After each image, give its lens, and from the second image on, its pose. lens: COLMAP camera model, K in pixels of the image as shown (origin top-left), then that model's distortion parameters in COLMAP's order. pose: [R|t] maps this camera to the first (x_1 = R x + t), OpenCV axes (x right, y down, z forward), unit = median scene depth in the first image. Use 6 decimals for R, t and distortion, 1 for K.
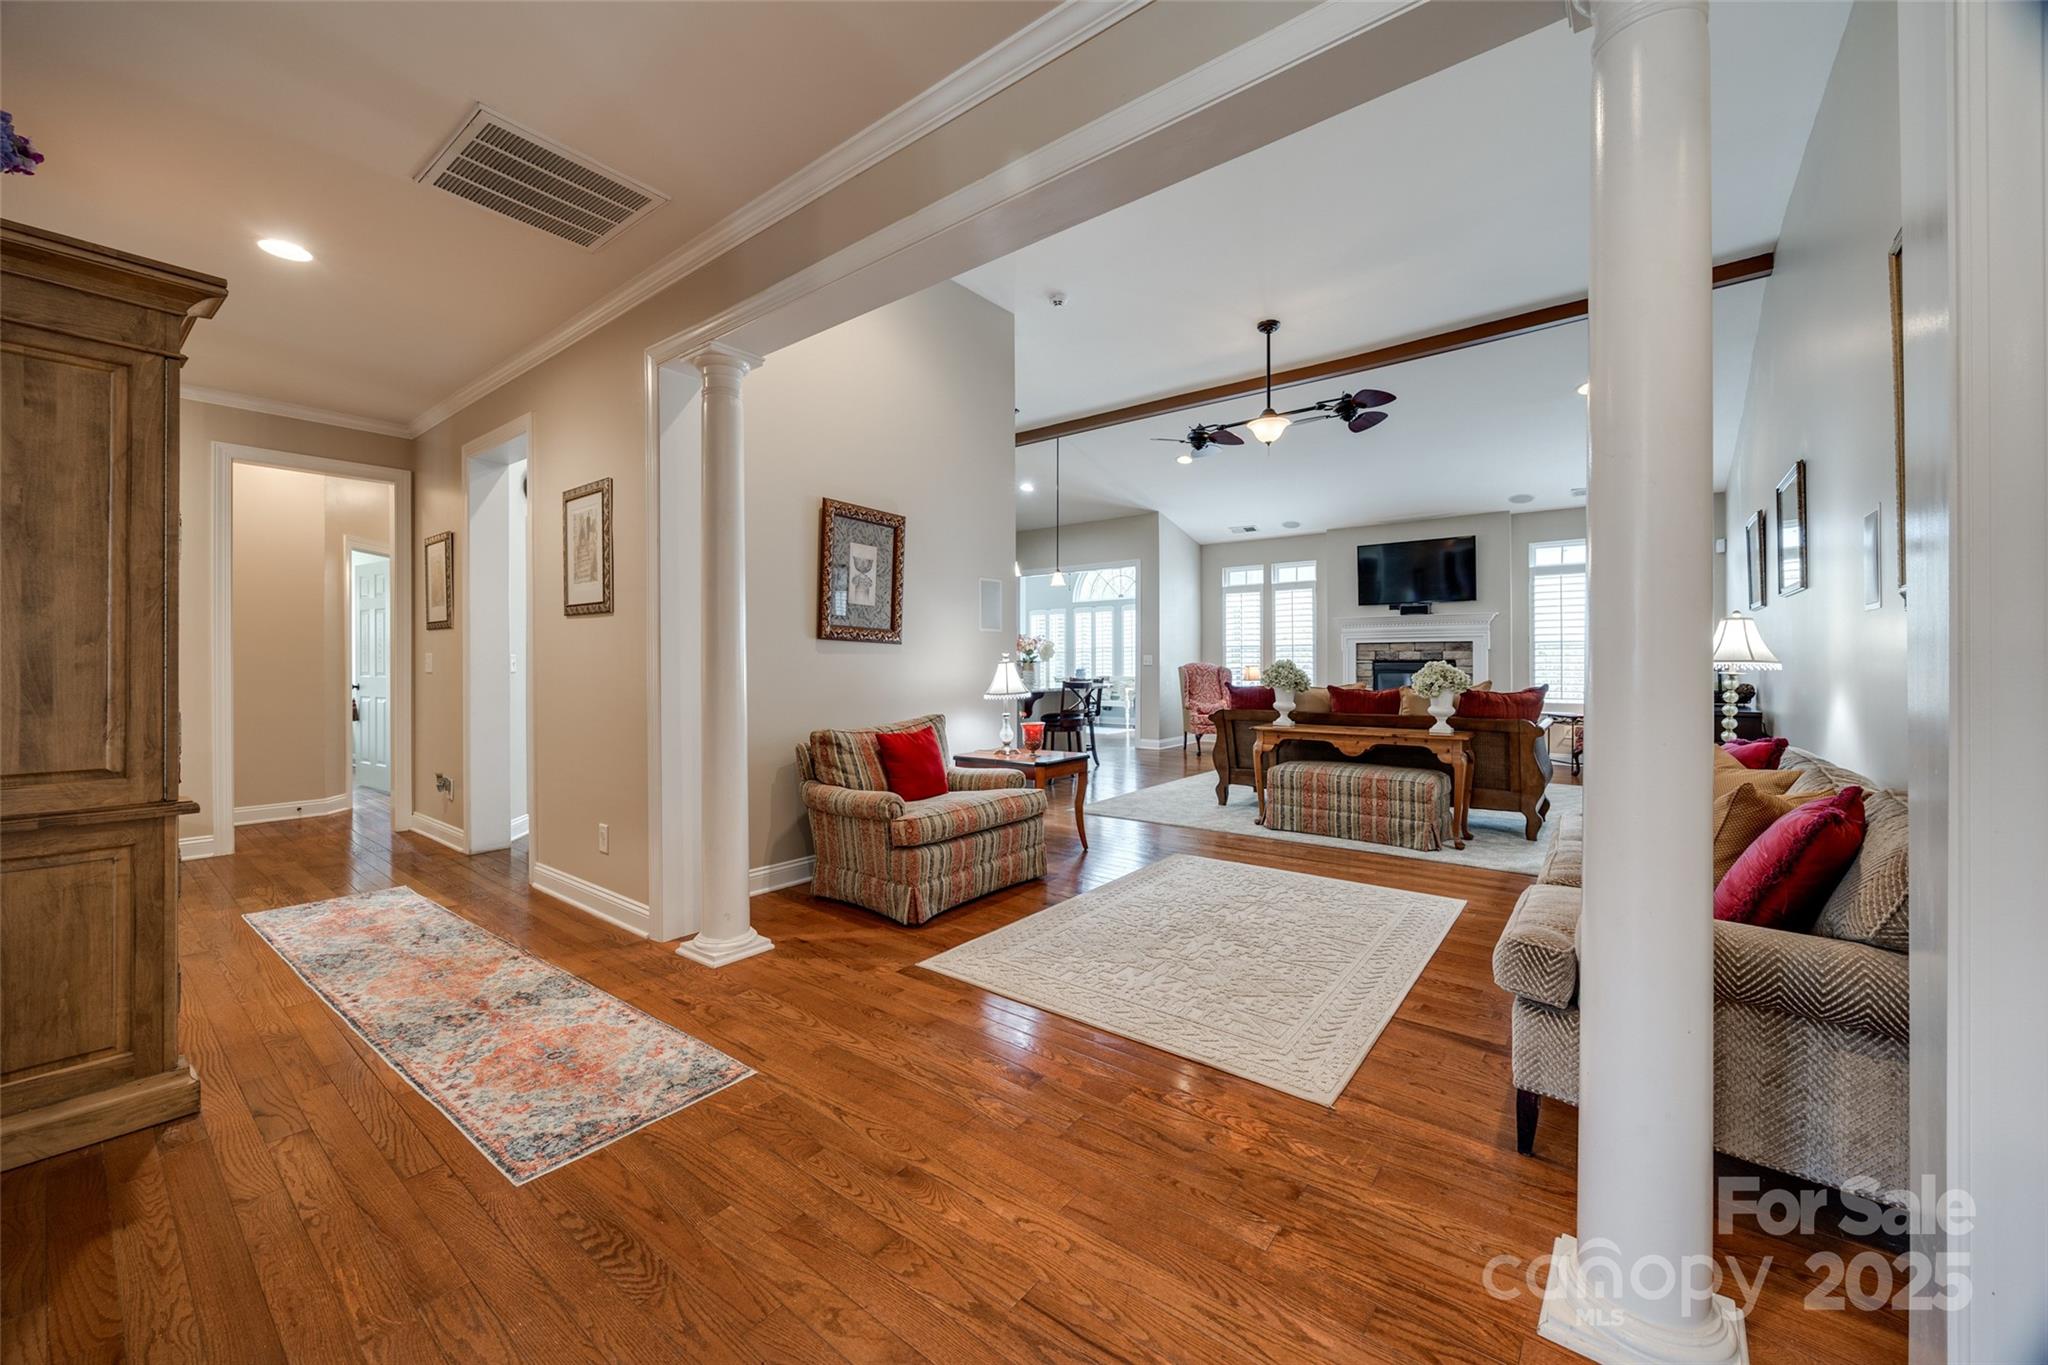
lens RADIAL K [[778.2, 0, 1015.3], [0, 778.2, 666.6], [0, 0, 1]] dist [-0.000287, -0.000044]
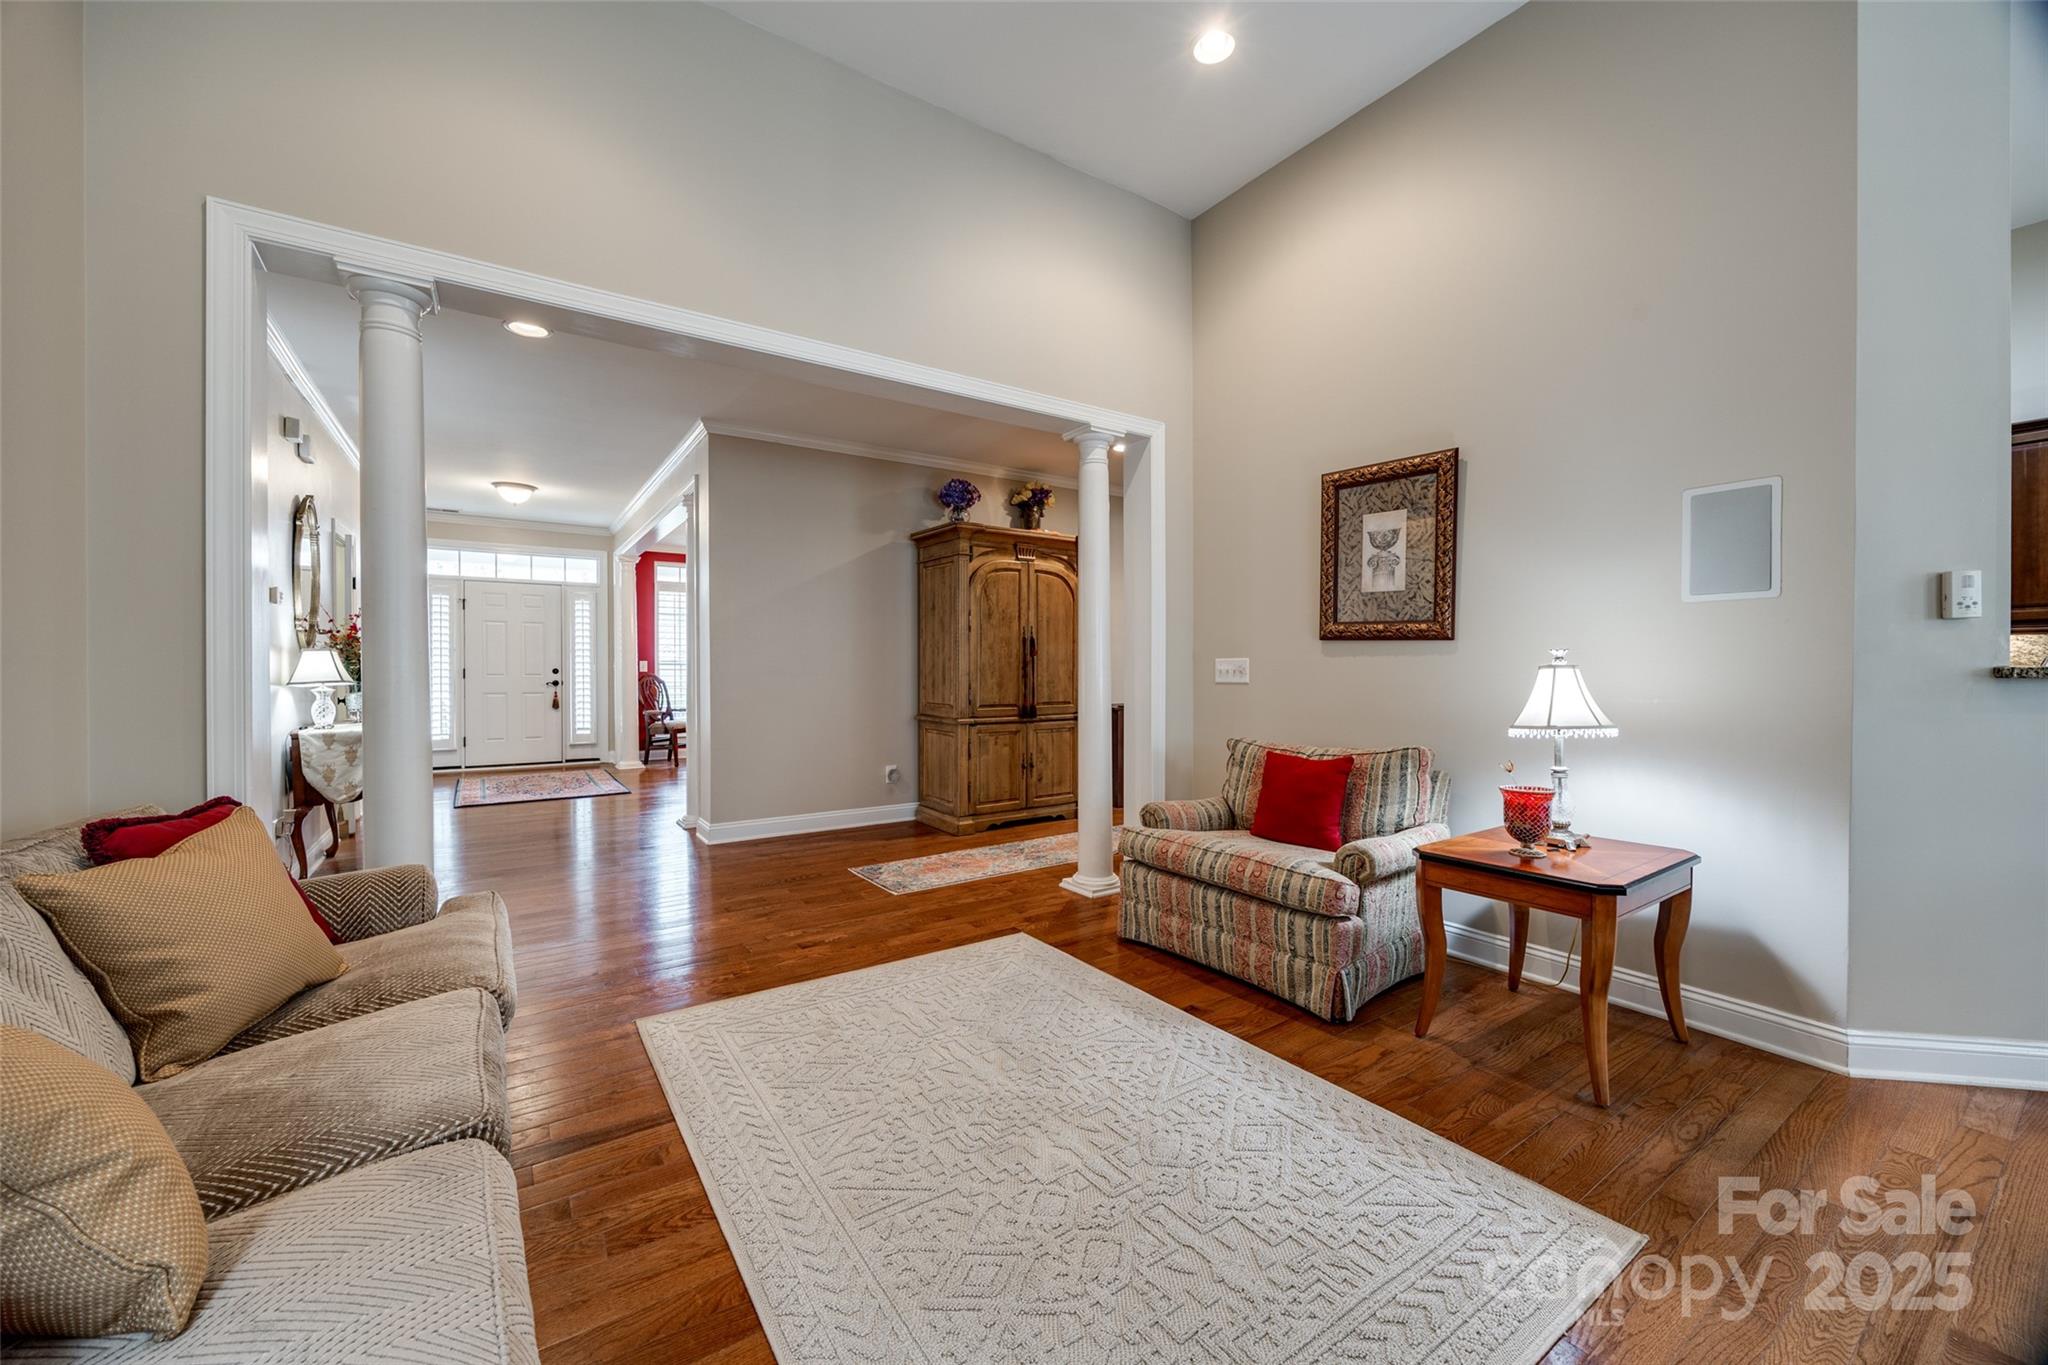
lens RADIAL K [[778.2, 0, 1015.3], [0, 778.2, 666.6], [0, 0, 1]] dist [-0.000287, -0.000044]
pose [[-0.308120, 0.000461, -0.951347, 0.788034], [0.001421, 0.999999, 0.000025, -0.007568], [0.951346, -0.001344, -0.308120, 1.095992]]
